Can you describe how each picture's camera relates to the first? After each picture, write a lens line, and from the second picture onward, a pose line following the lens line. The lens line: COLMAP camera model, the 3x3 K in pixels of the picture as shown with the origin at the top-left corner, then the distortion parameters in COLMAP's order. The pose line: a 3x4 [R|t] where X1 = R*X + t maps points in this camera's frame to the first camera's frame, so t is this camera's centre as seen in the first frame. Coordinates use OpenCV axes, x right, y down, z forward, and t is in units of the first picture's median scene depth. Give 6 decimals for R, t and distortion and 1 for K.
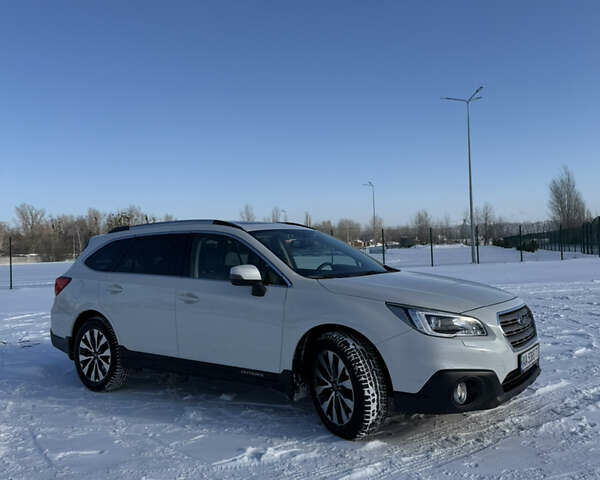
lens RADIAL K [[548.7, 0, 300.0], [0, 548.7, 240.0], [0, 0, 1]] dist [0.143125, -0.263641]
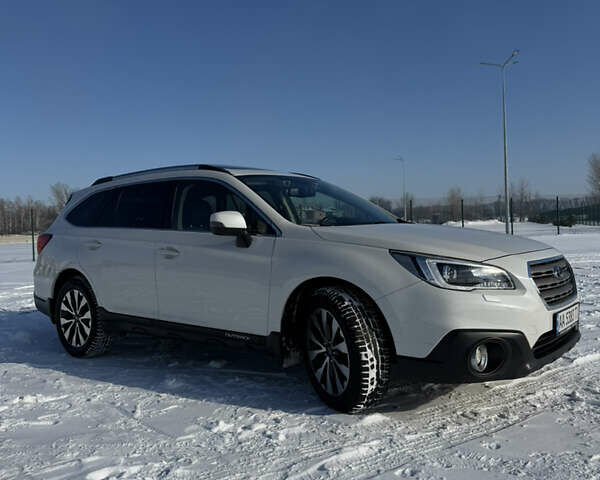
lens RADIAL K [[548.7, 0, 300.0], [0, 548.7, 240.0], [0, 0, 1]] dist [0.143125, -0.263641]
pose [[0.998493, -0.001807, -0.054848, 0.060007], [0.003969, 0.999218, 0.039337, 0.058318], [0.054734, -0.039496, 0.997720, 0.153887]]
